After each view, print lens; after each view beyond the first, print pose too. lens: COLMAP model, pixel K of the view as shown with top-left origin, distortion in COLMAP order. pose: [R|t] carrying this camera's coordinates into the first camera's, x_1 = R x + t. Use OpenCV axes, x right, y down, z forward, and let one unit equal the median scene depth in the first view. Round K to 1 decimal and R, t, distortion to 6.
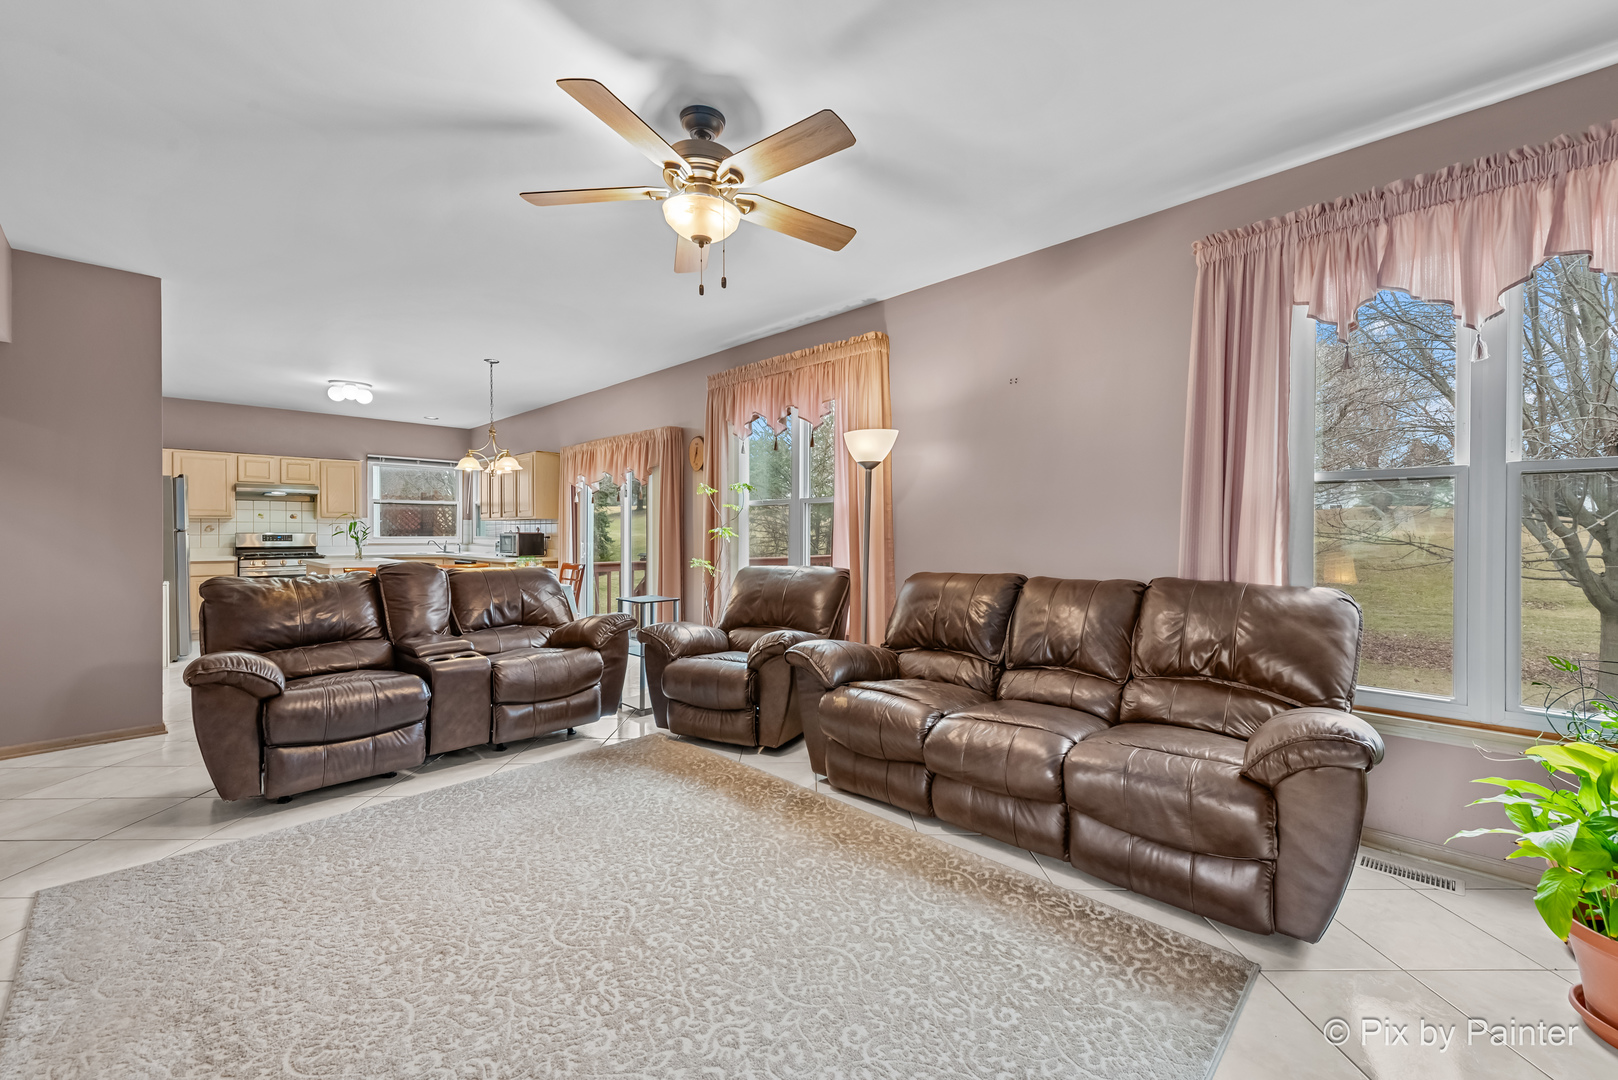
lens RADIAL K [[644.1, 0, 816.1], [0, 644.1, 539.2], [0, 0, 1]] dist [0.000874, -0.000016]
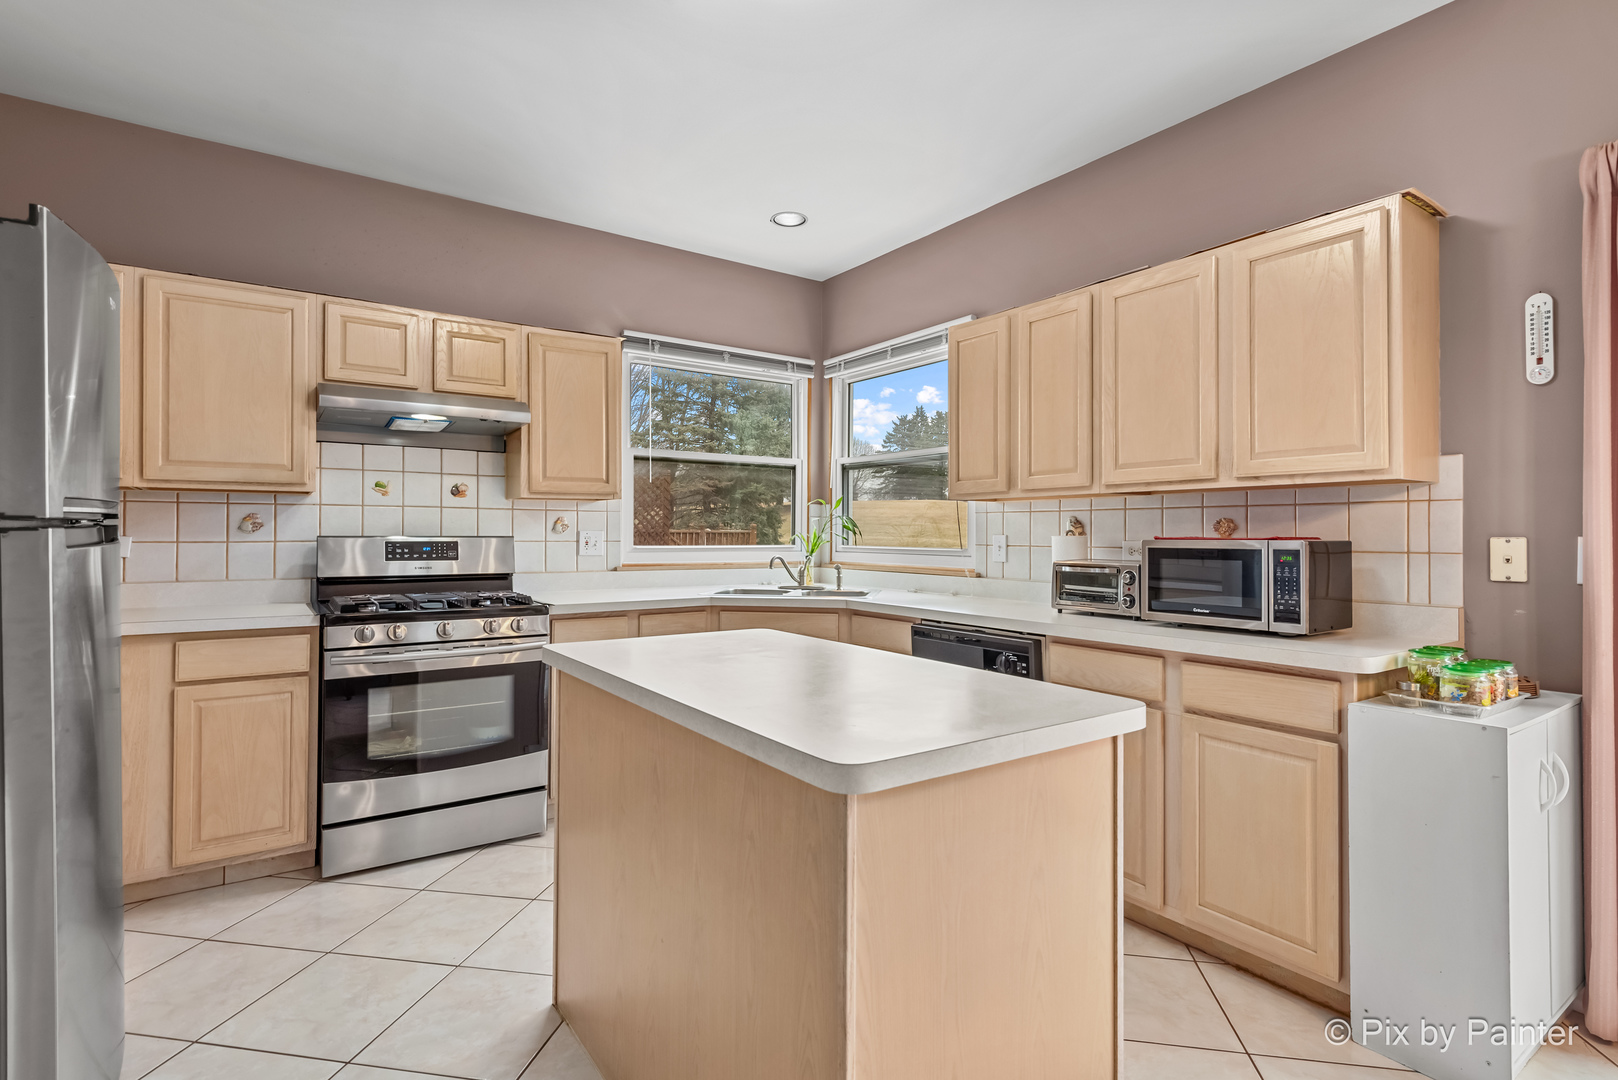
lens RADIAL K [[782.0, 0, 805.2], [0, 782.0, 535.6], [0, 0, 1]] dist [0.003074, 0.000128]
pose [[0.980876, -0.003735, -0.194598, -0.556588], [0.000466, 0.999858, -0.016842, -0.002798], [0.194633, 0.016429, 0.980739, 0.632138]]
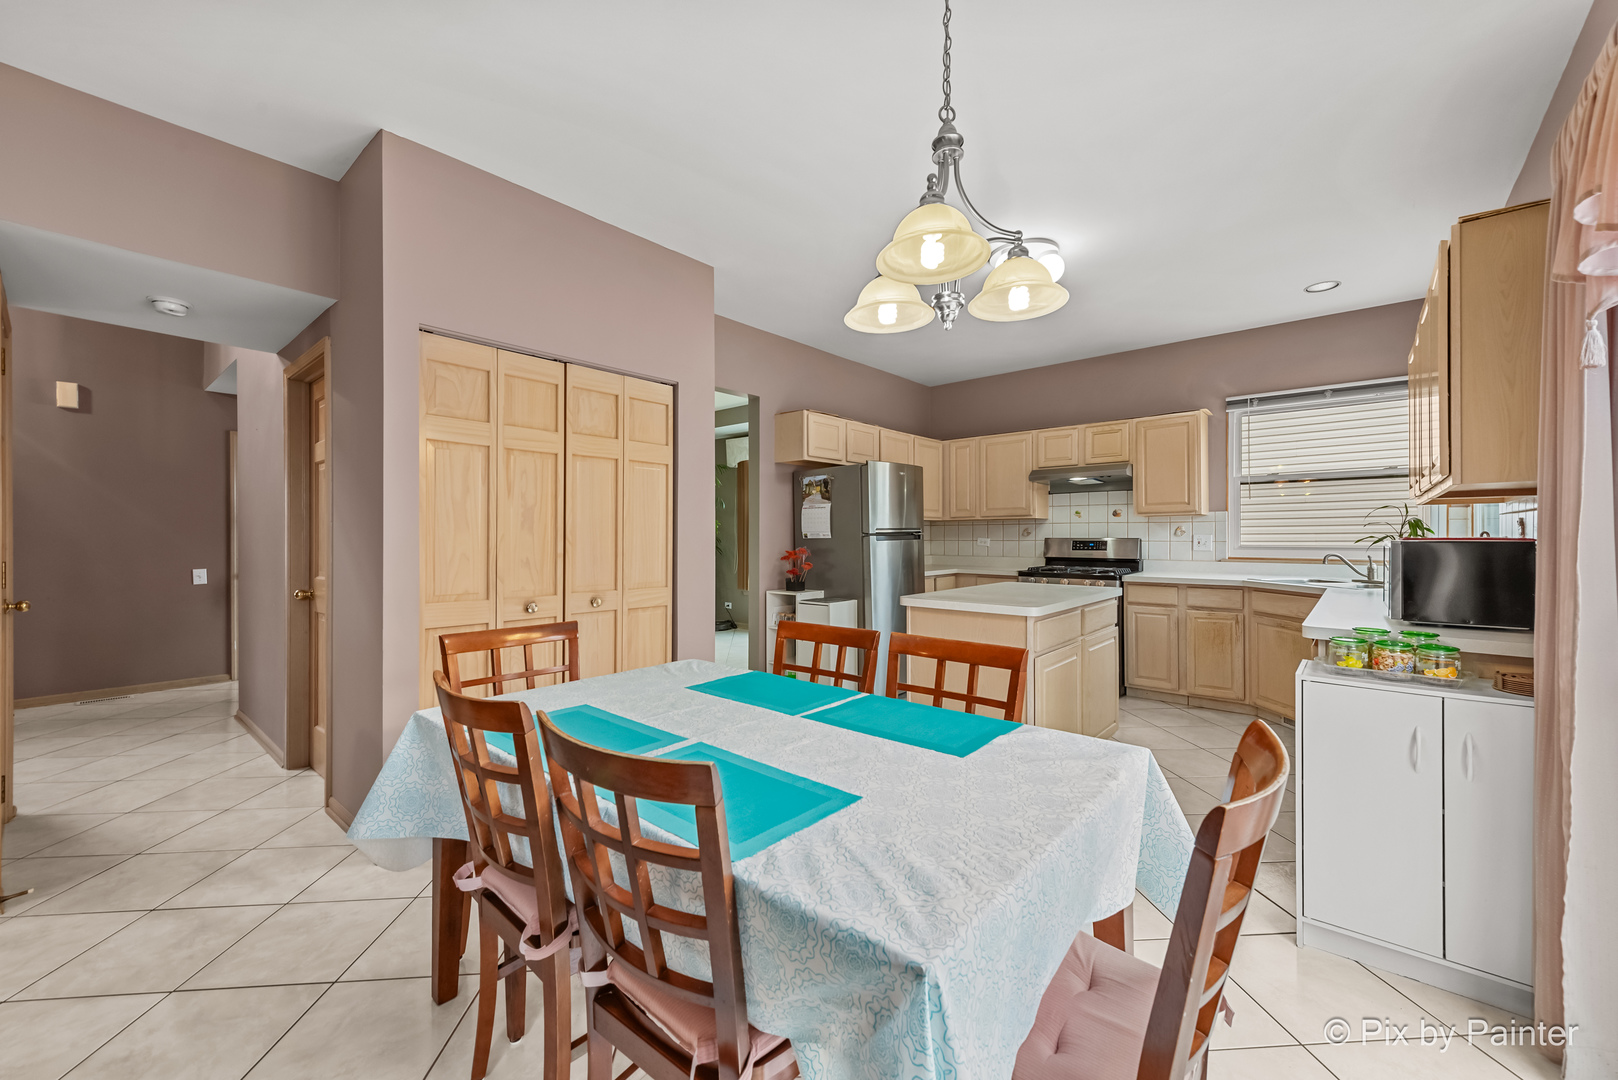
lens RADIAL K [[644.1, 0, 806.9], [0, 644.1, 537.6], [0, 0, 1]] dist [0.000874, -0.000016]
pose [[0.045453, -0.001314, -0.998966, -0.172175], [-0.013499, 0.999907, -0.001929, -0.004960], [0.998875, 0.013573, 0.045431, 0.679447]]
